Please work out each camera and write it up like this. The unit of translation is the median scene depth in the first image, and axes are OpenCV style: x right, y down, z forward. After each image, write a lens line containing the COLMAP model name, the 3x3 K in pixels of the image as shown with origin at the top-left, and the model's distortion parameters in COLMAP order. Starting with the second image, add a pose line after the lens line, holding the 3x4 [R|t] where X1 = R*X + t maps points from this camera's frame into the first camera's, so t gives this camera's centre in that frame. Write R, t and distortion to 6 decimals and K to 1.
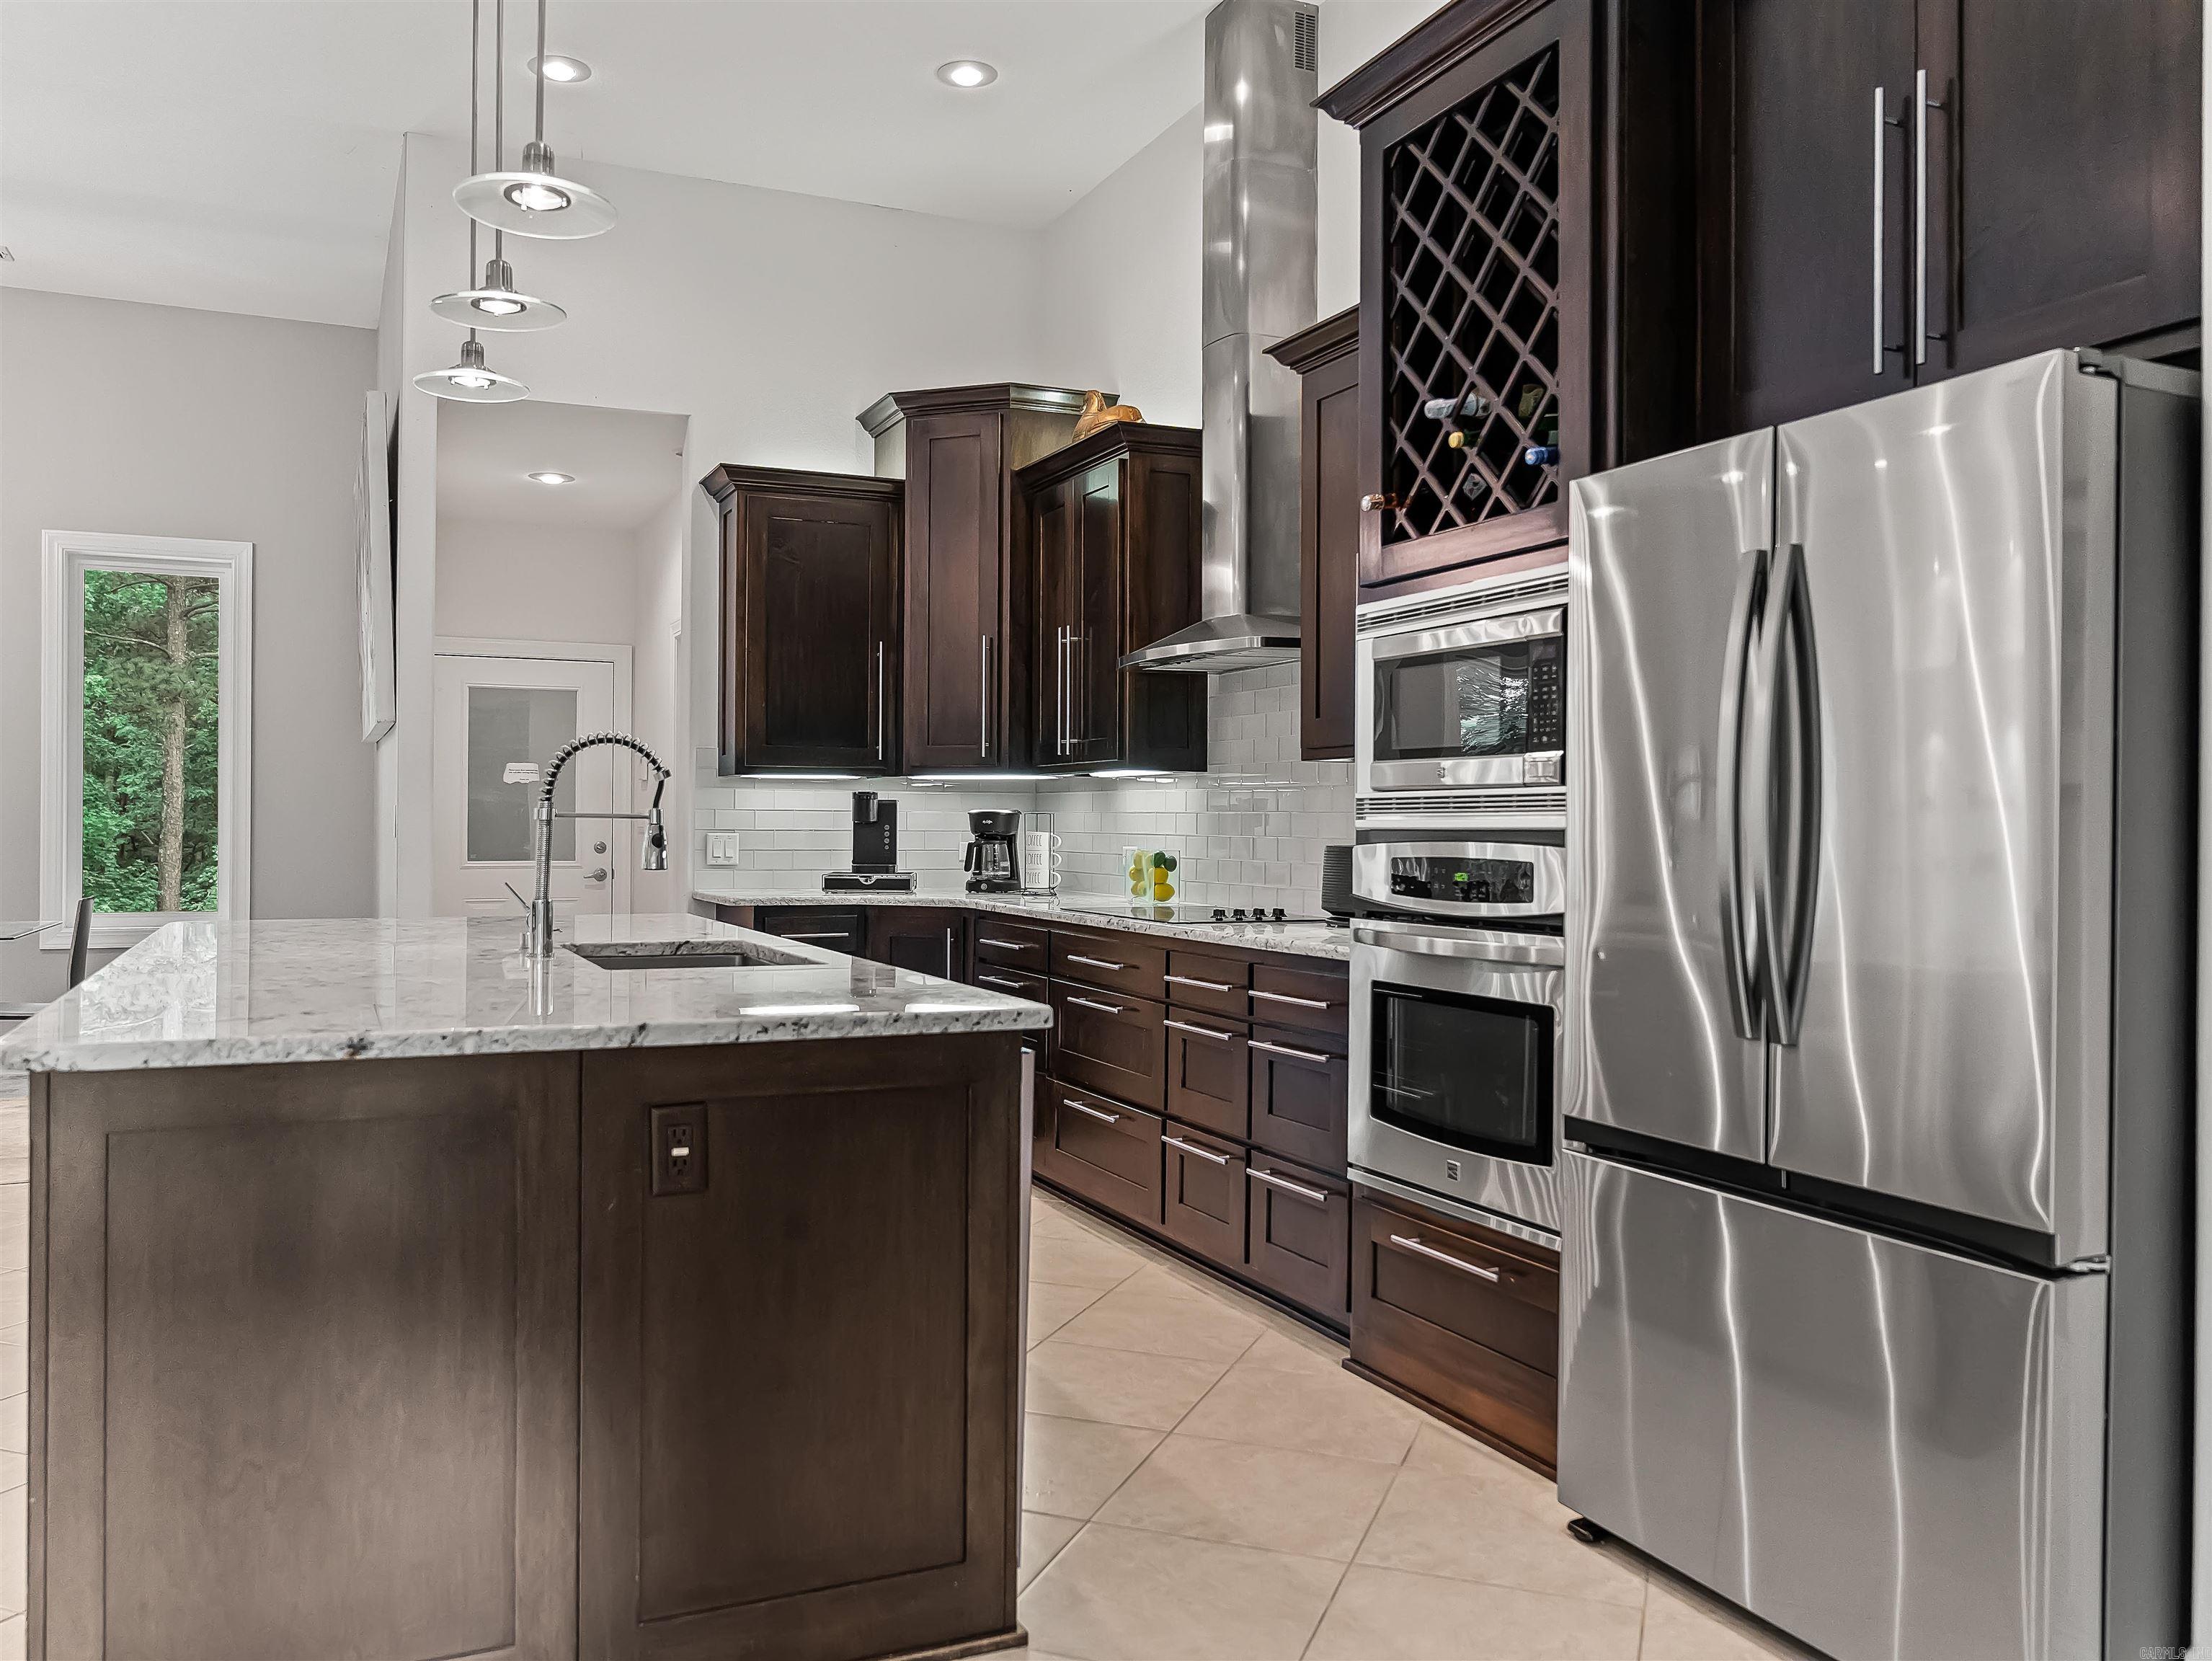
lens RADIAL K [[1703.2, 0, 1104.2], [0, 1703.2, 831.6], [0, 0, 1]] dist [-0.039083, 0.045611]
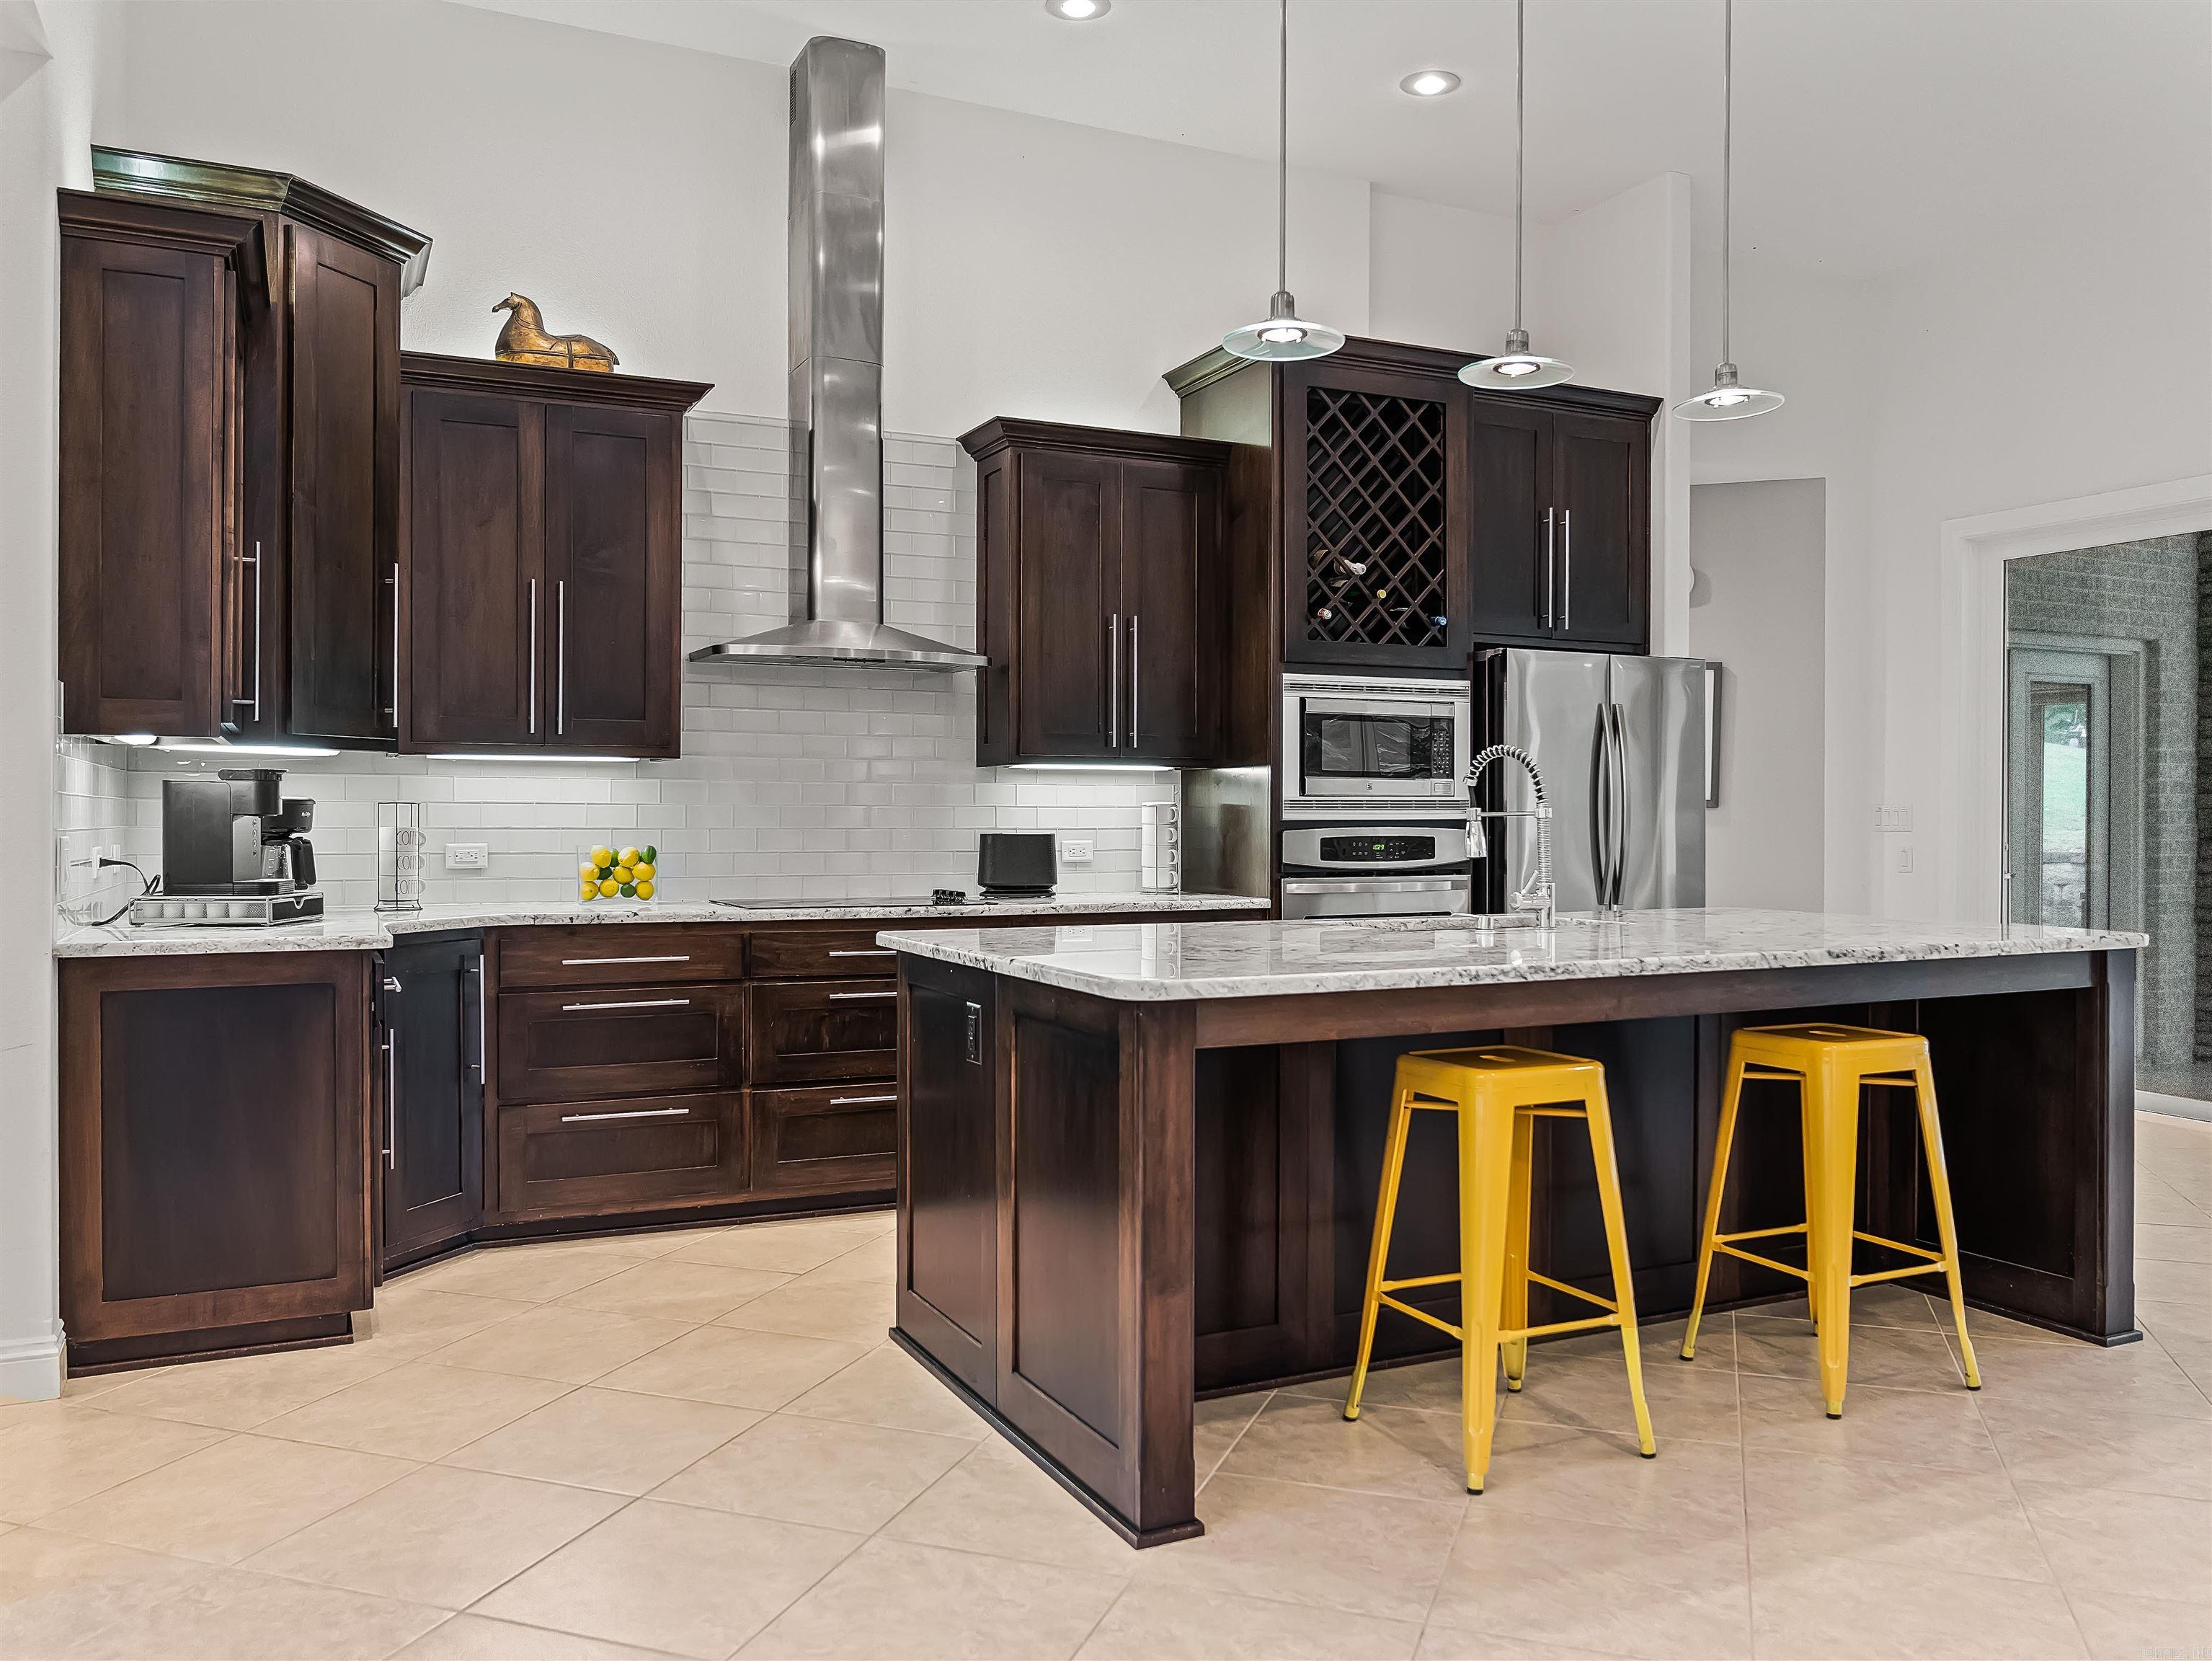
lens RADIAL K [[1703.2, 0, 1104.2], [0, 1703.2, 831.6], [0, 0, 1]] dist [-0.039083, 0.045611]
pose [[-0.011264, -0.015057, 0.999823, -1.219913], [0.002434, 0.999883, 0.015086, -0.012887], [-0.999934, 0.002604, -0.011226, 1.045846]]
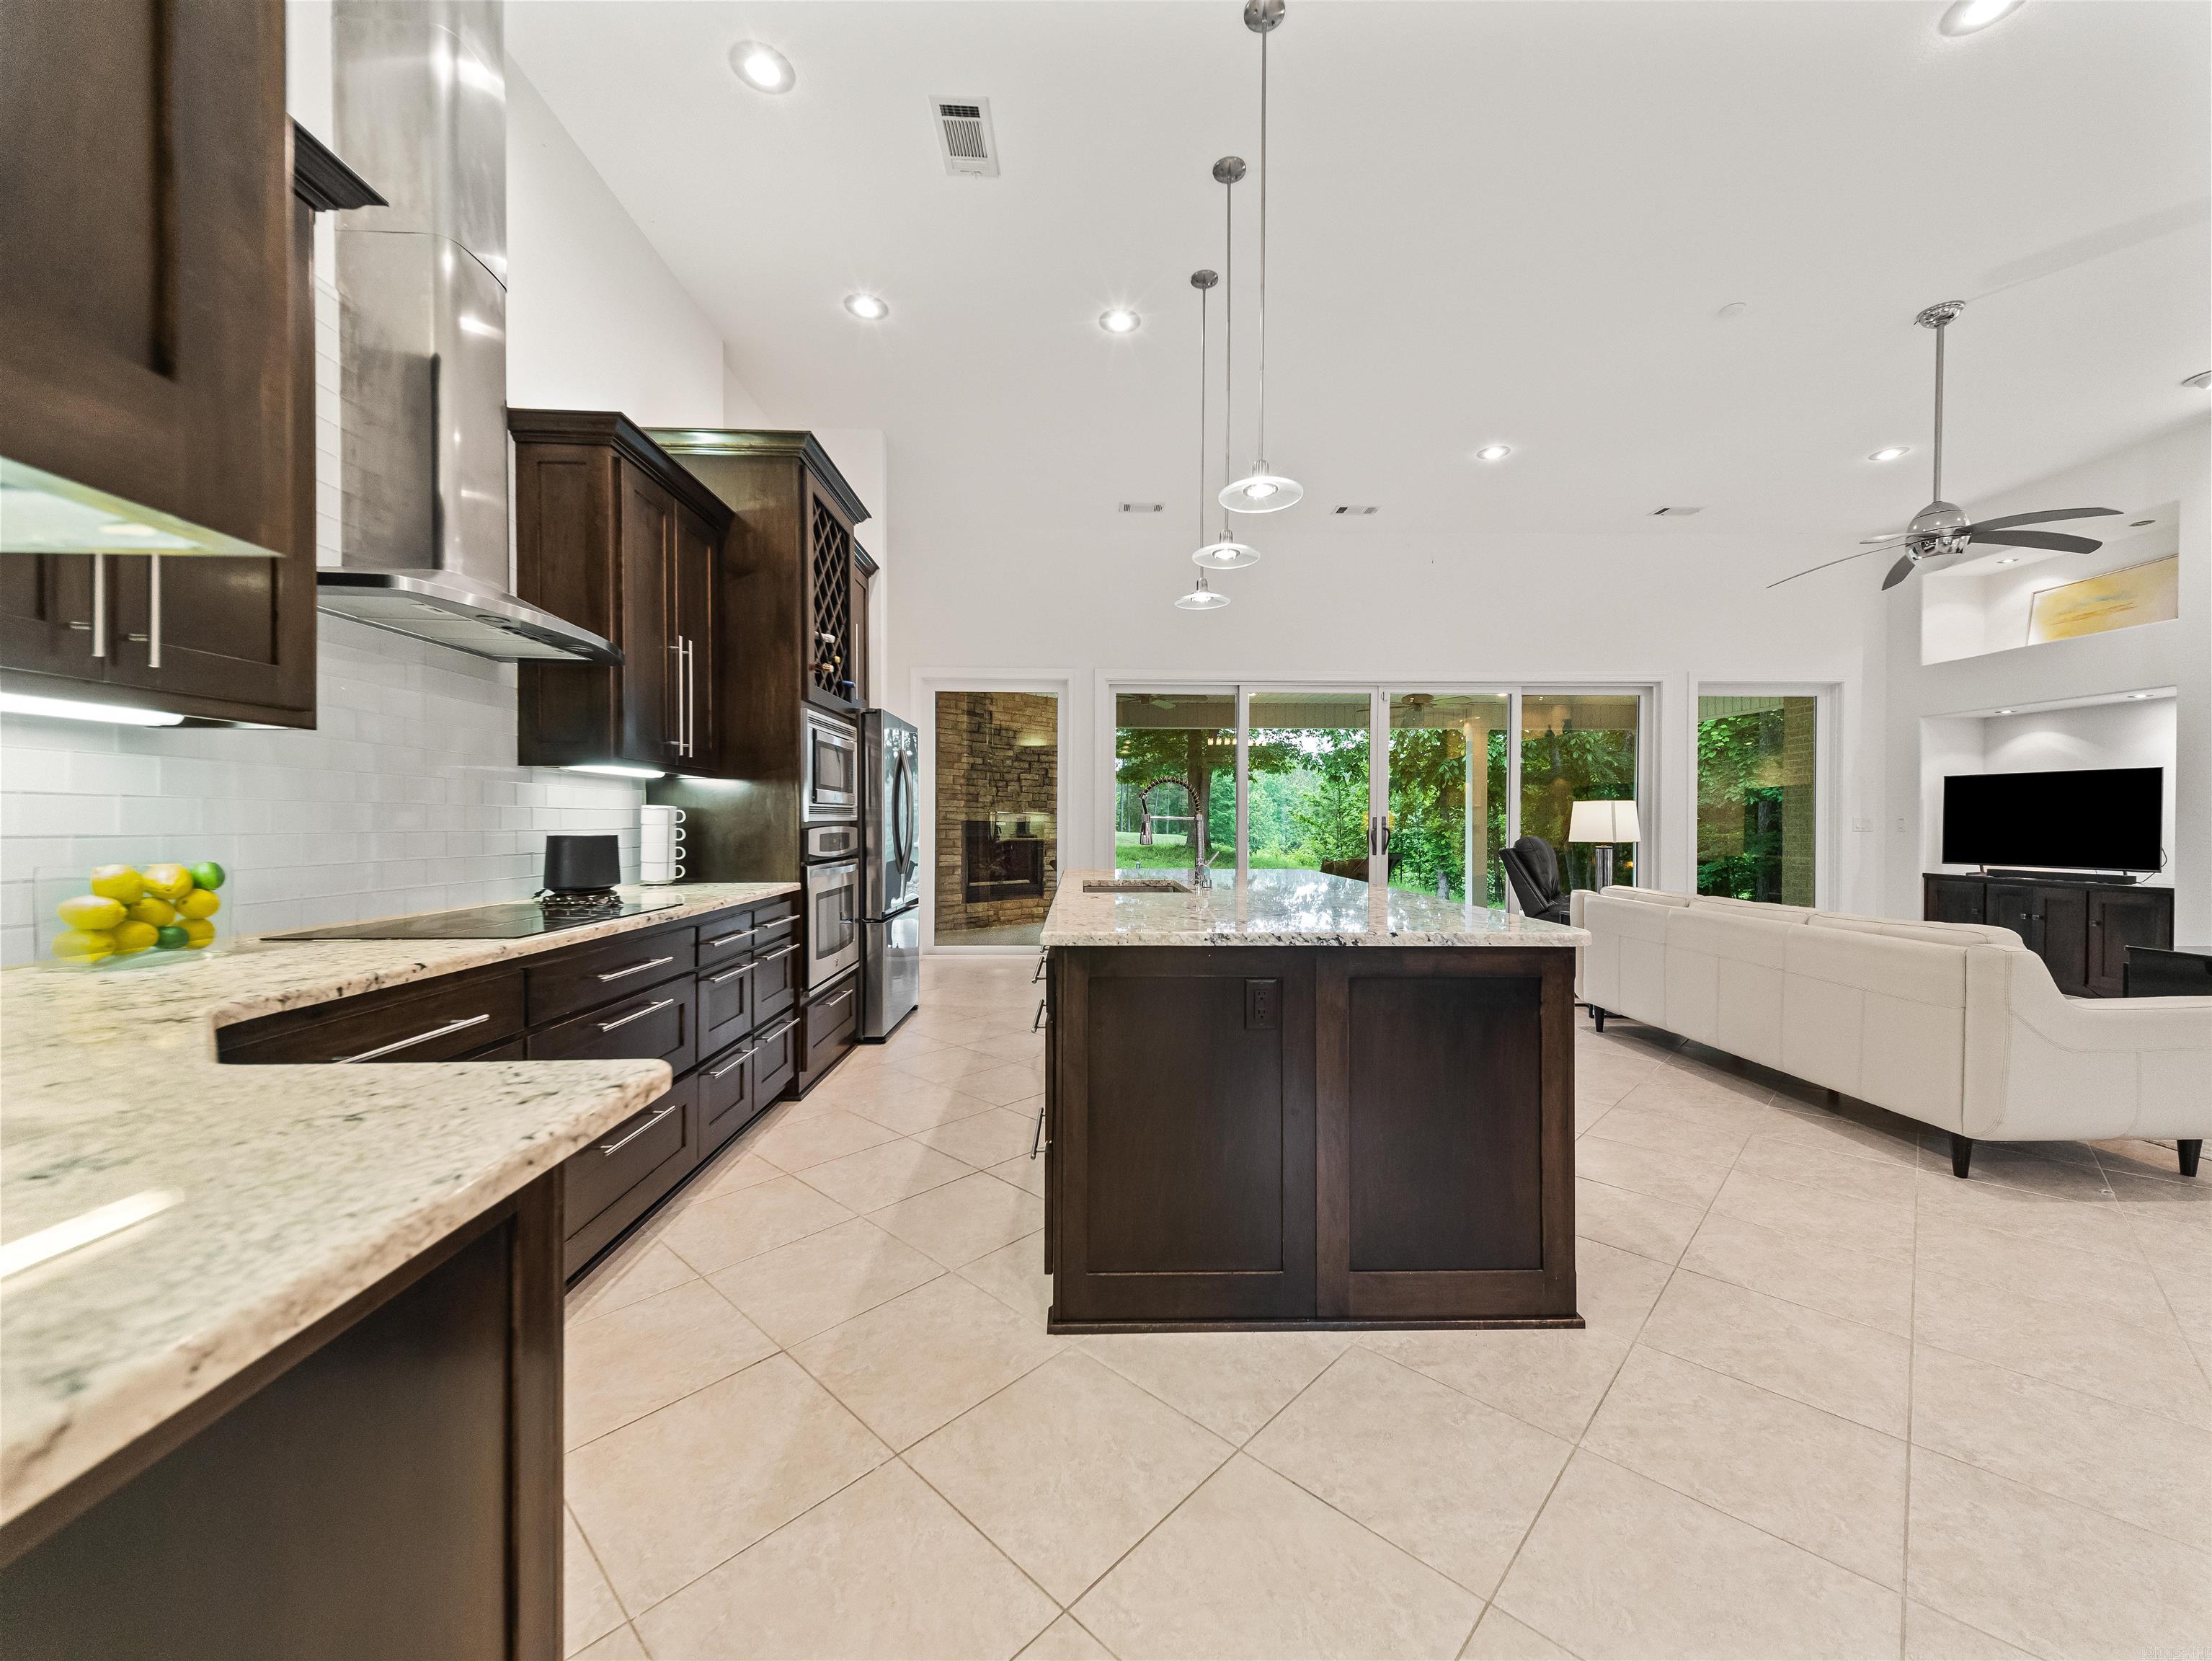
lens RADIAL K [[848.5, 0, 1111.0], [0, 848.5, 826.6], [0, 0, 1]] dist [0.034897, -0.012209]
pose [[-0.920093, -0.011345, 0.391537, -0.503292], [-0.007283, 0.999903, 0.011858, -0.008675], [-0.391633, 0.008059, -0.920086, 1.576979]]
